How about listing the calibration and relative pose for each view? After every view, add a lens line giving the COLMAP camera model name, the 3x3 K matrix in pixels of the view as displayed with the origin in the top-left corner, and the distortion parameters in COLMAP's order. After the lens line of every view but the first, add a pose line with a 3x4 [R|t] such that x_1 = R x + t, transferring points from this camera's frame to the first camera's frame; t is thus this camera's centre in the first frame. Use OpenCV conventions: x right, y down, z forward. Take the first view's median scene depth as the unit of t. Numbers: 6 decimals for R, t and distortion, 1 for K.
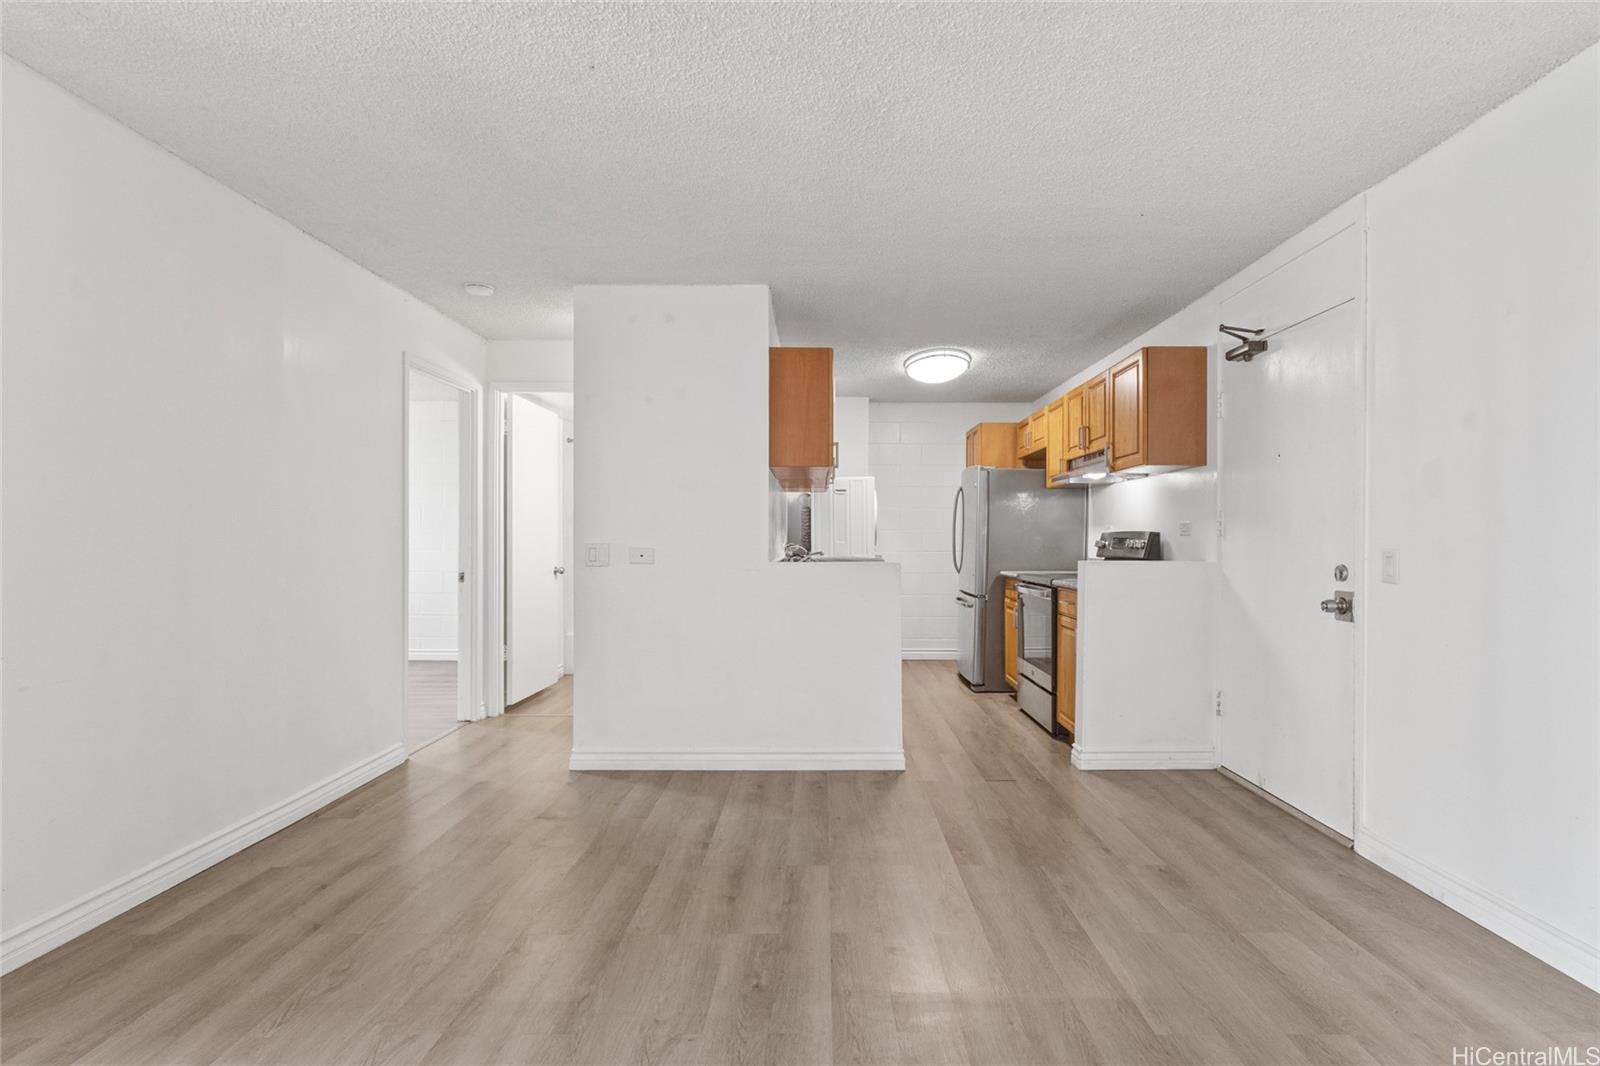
lens RADIAL K [[745.8, 0, 830.0], [0, 745.8, 543.0], [0, 0, 1]] dist [-0.004290, -0.000377]
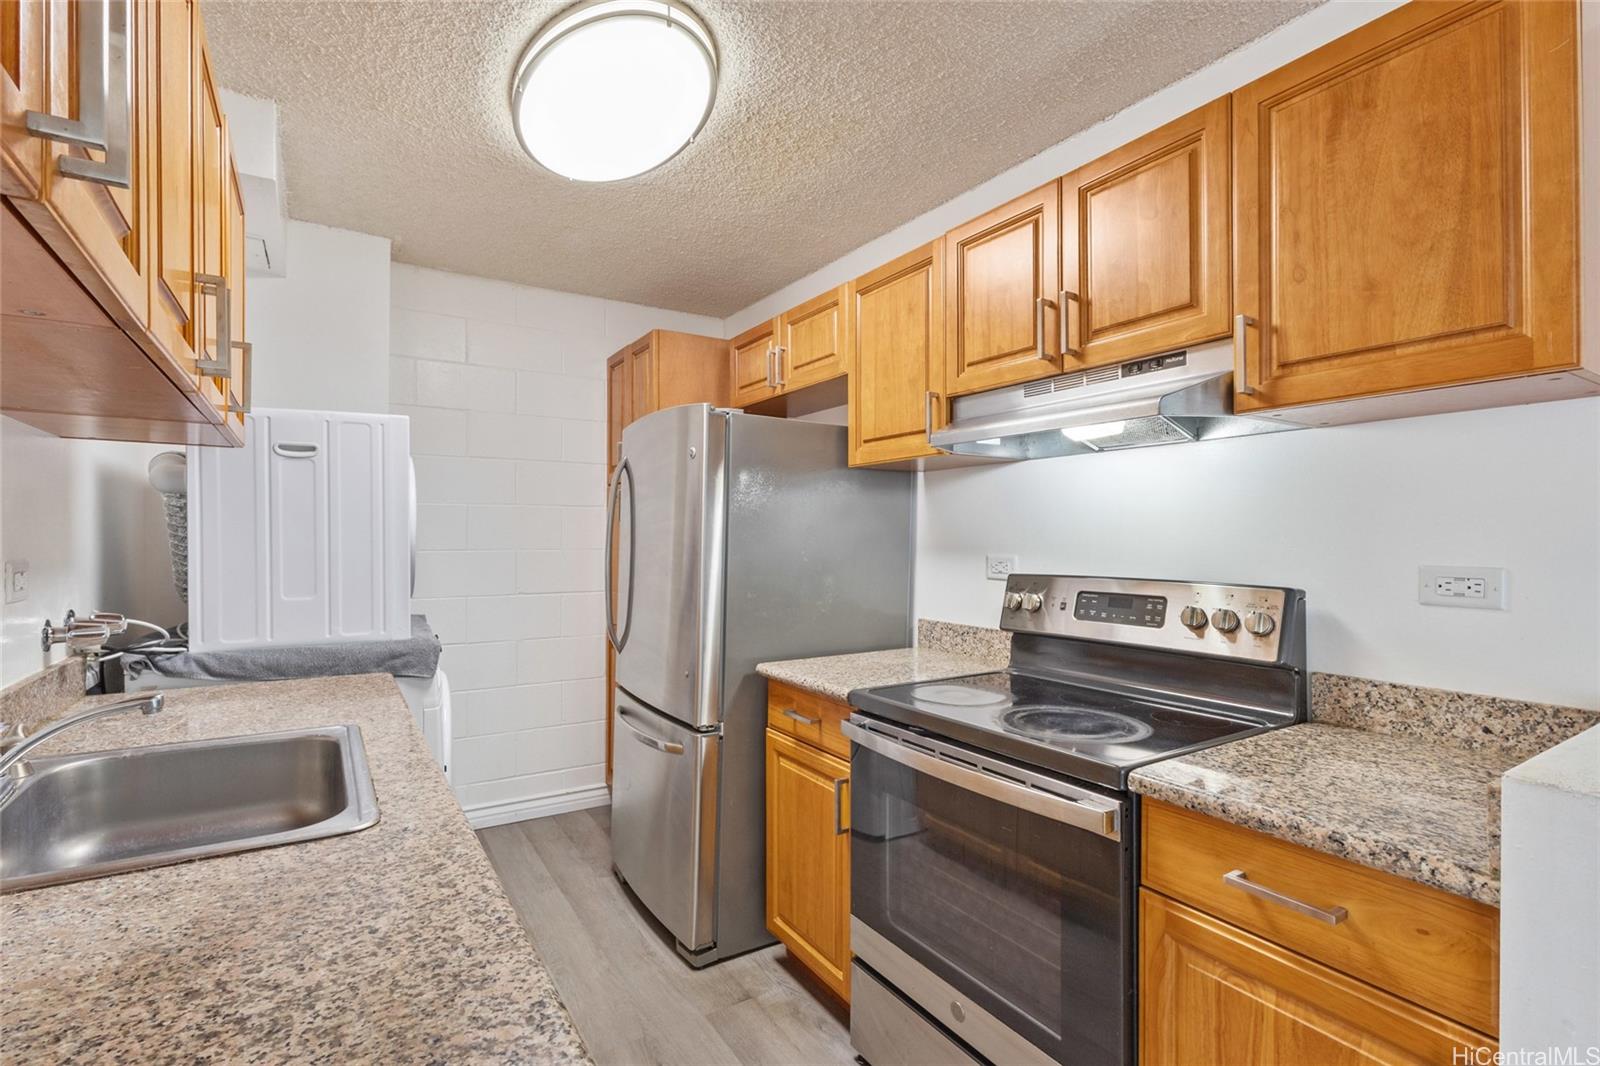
lens RADIAL K [[735.3, 0, 801.5], [0, 735.3, 534.0], [0, 0, 1]] dist [-0.001646, 0.000883]
pose [[0.846139, 0.002051, 0.532958, 0.049083], [0.001328, 0.999981, -0.005956, -0.044943], [-0.532960, 0.005748, 0.846121, 0.947741]]
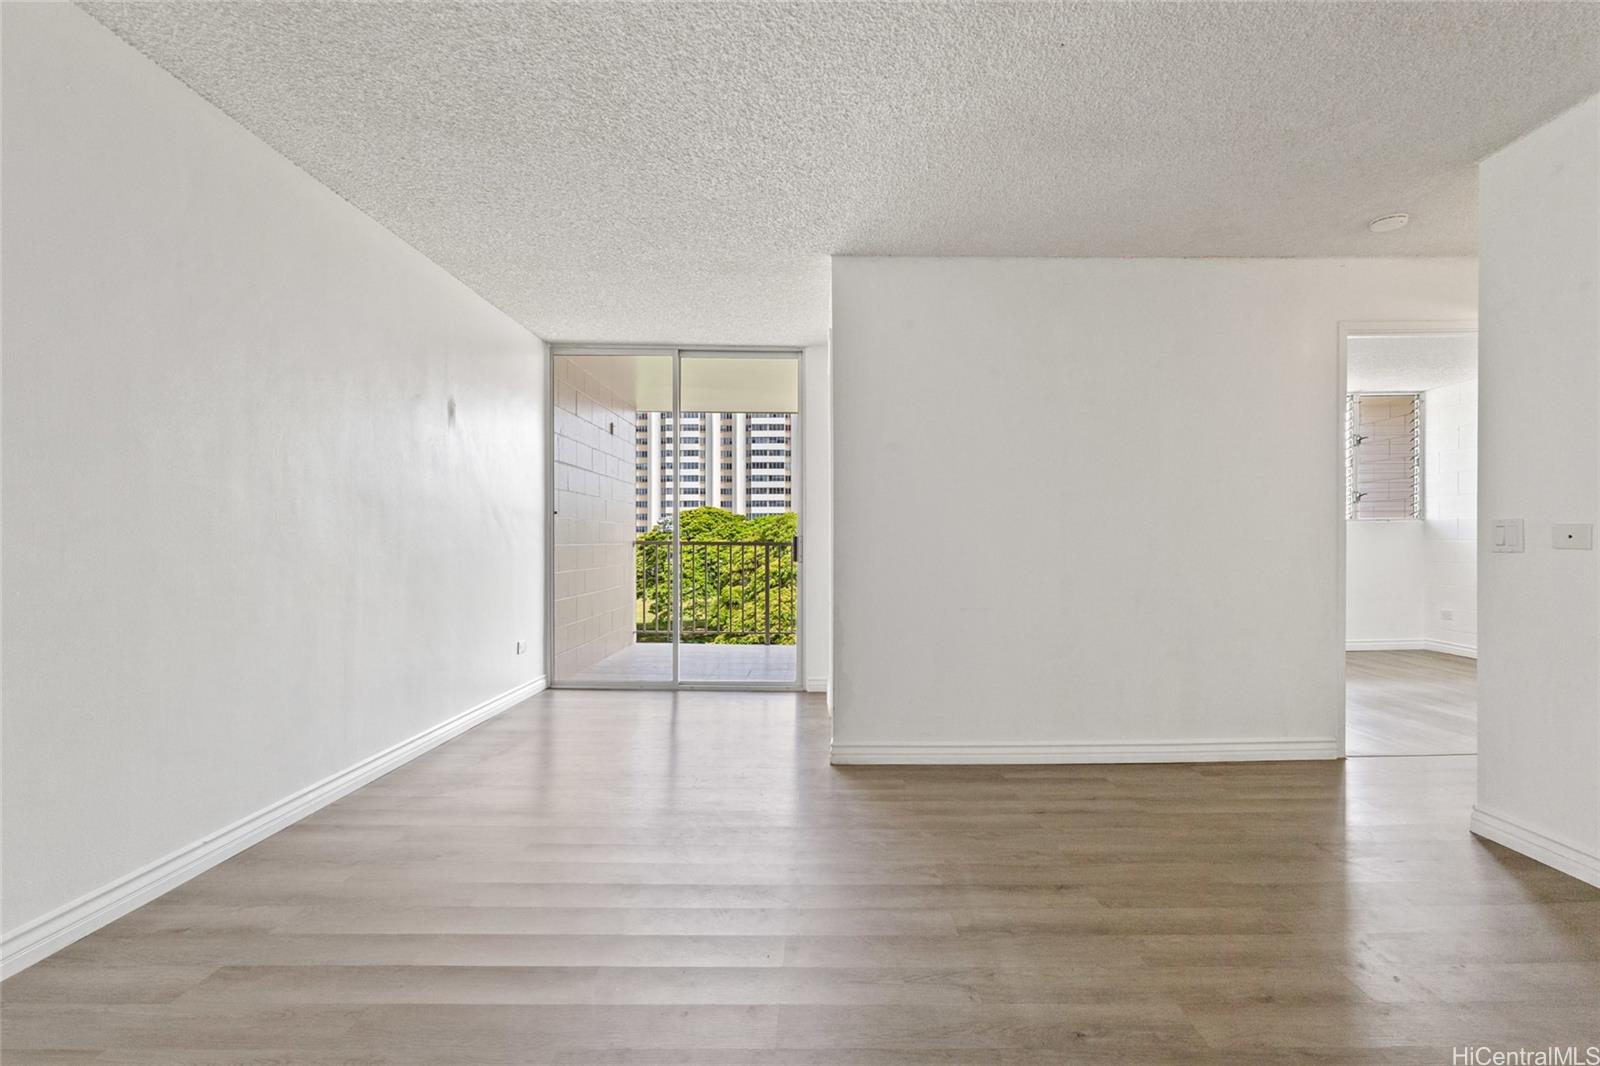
lens RADIAL K [[753.7, 0, 838.7], [0, 753.7, 543.3], [0, 0, 1]] dist [0.001008, 0.000681]
pose [[0.008250, -0.001886, -0.999964, 0.382533], [0.000534, 0.999998, -0.001882, 0.023730], [0.999966, -0.000519, 0.008251, 0.371419]]
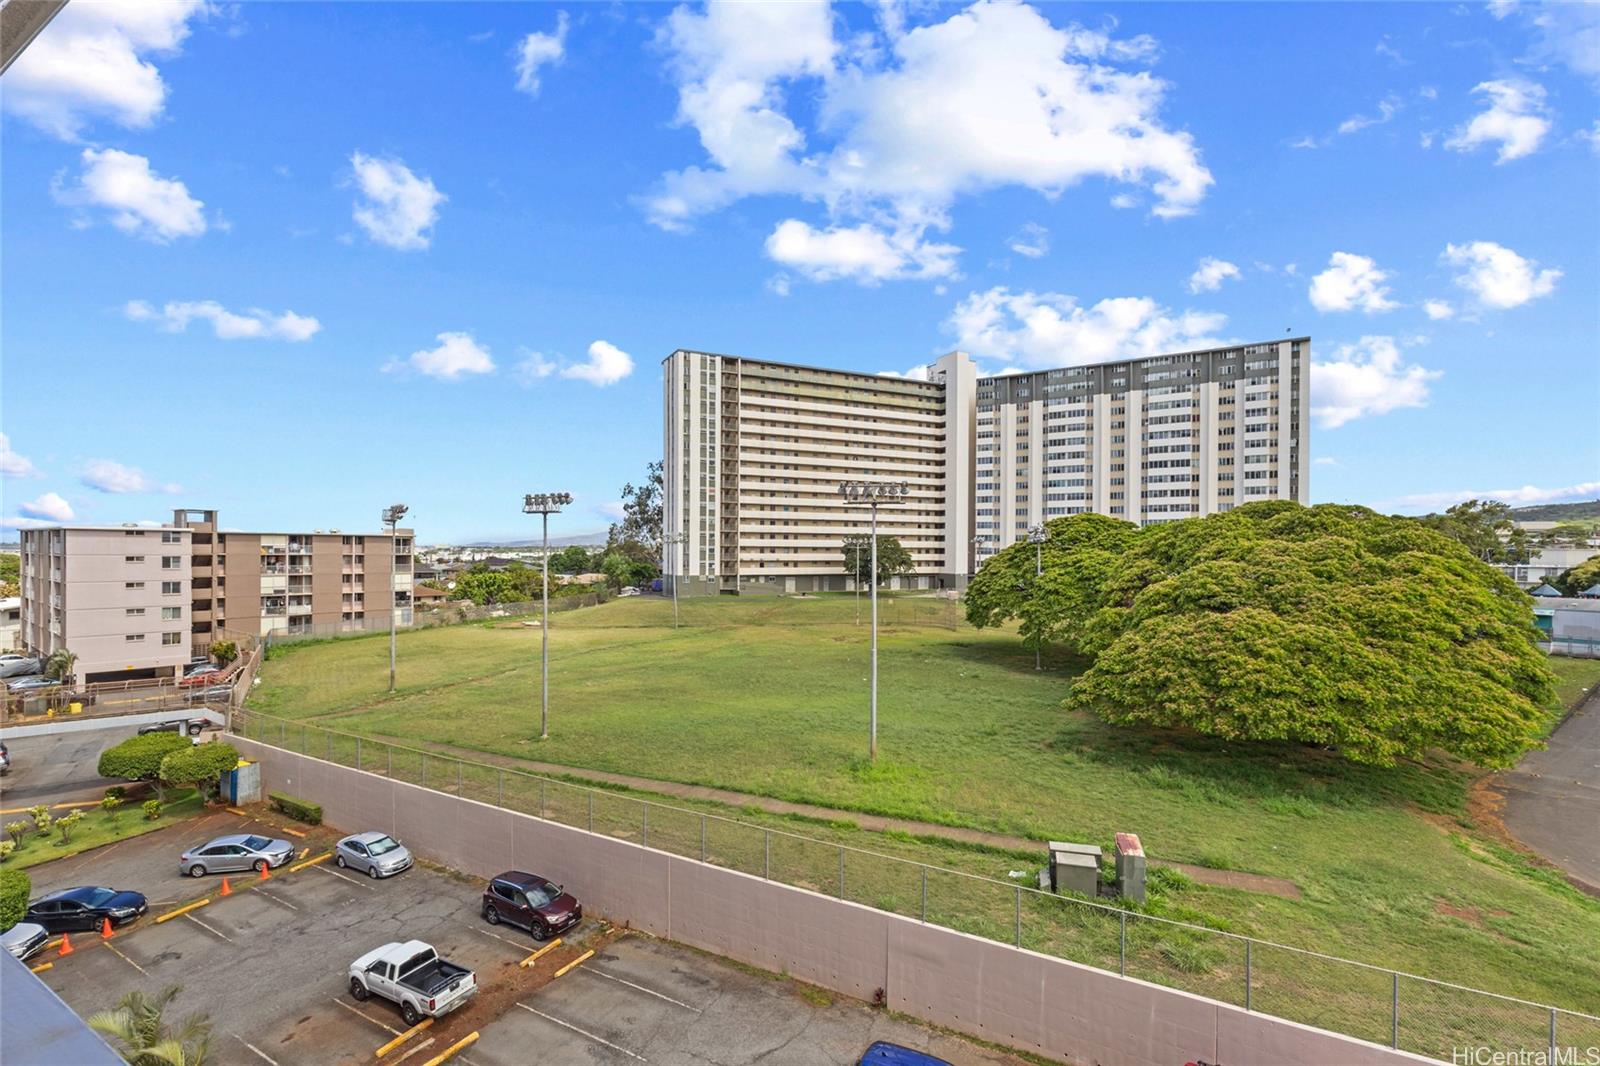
lens RADIAL K [[746.8, 0, 793.9], [0, 746.8, 558.7], [0, 0, 1]] dist [0.001477, 0.000570]
pose [[-0.526695, 0.004506, -0.850042, -1.686981], [-0.006616, 0.999934, 0.009400, -0.055799], [0.850028, 0.010575, -0.526631, 0.413761]]
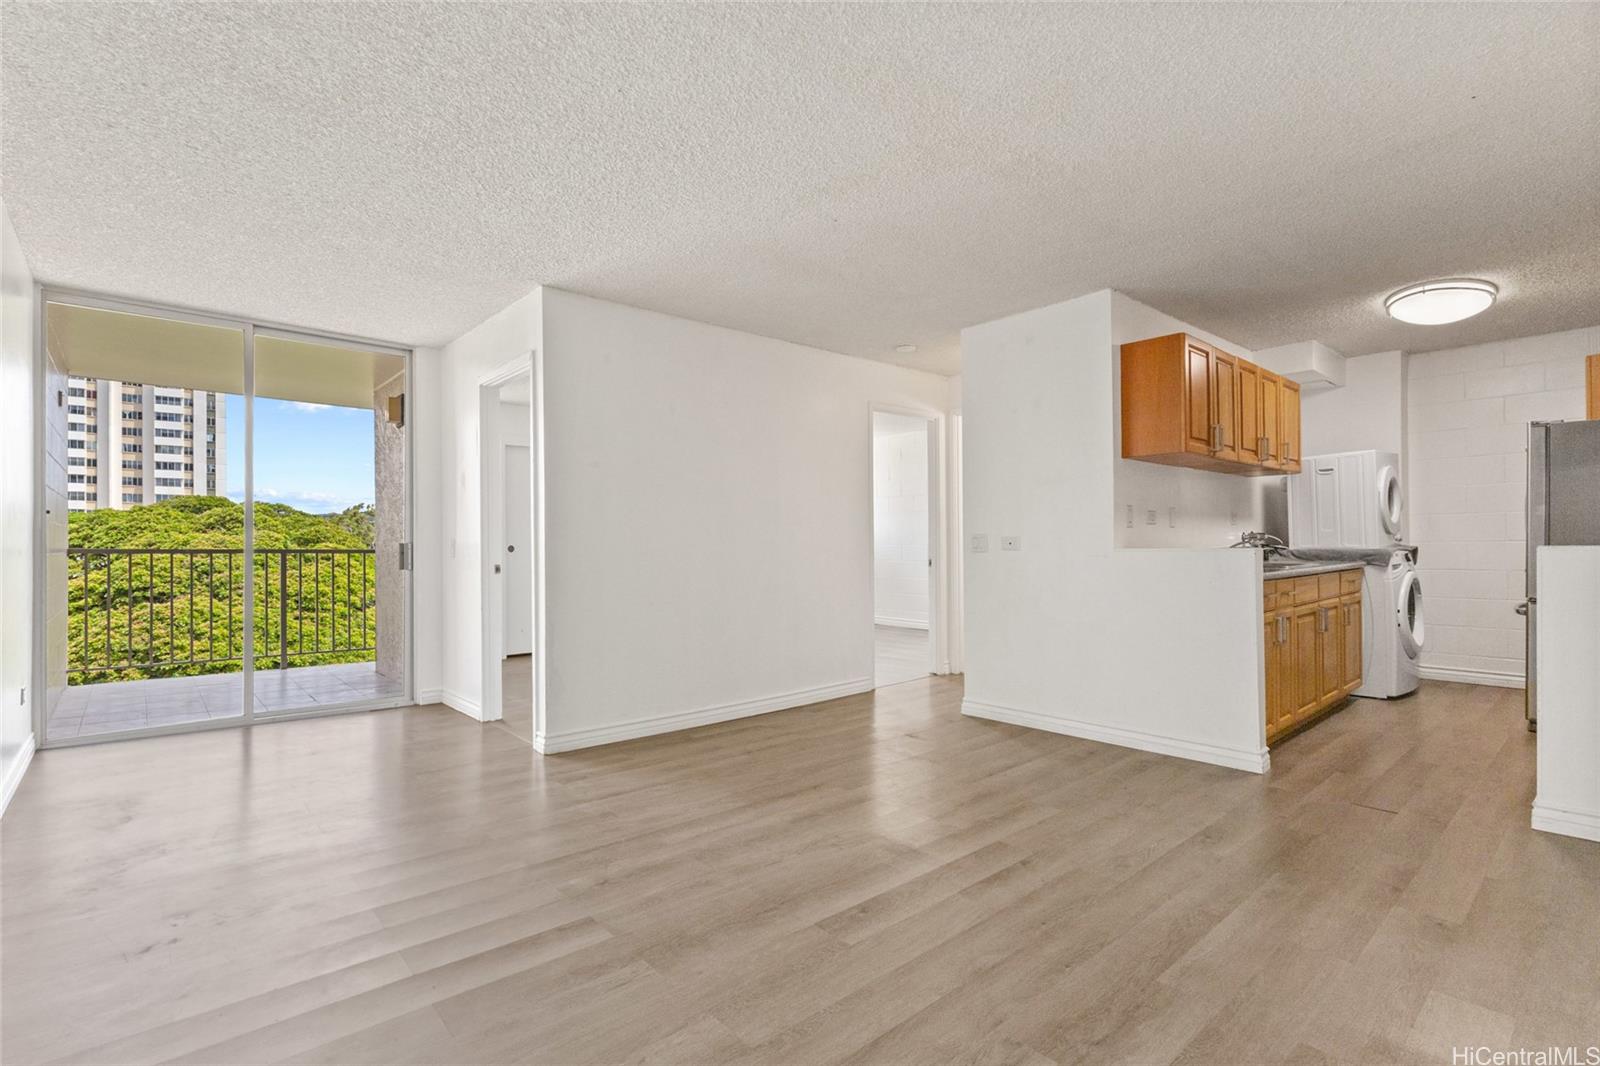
lens RADIAL K [[743.5, 0, 791.8], [0, 743.5, 536.4], [0, 0, 1]] dist [-0.000882, 0.000604]
pose [[0.648864, -0.015474, -0.760747, 0.423432], [0.008220, 0.999877, -0.013327, 0.018792], [0.760860, 0.002394, 0.648911, -0.036140]]
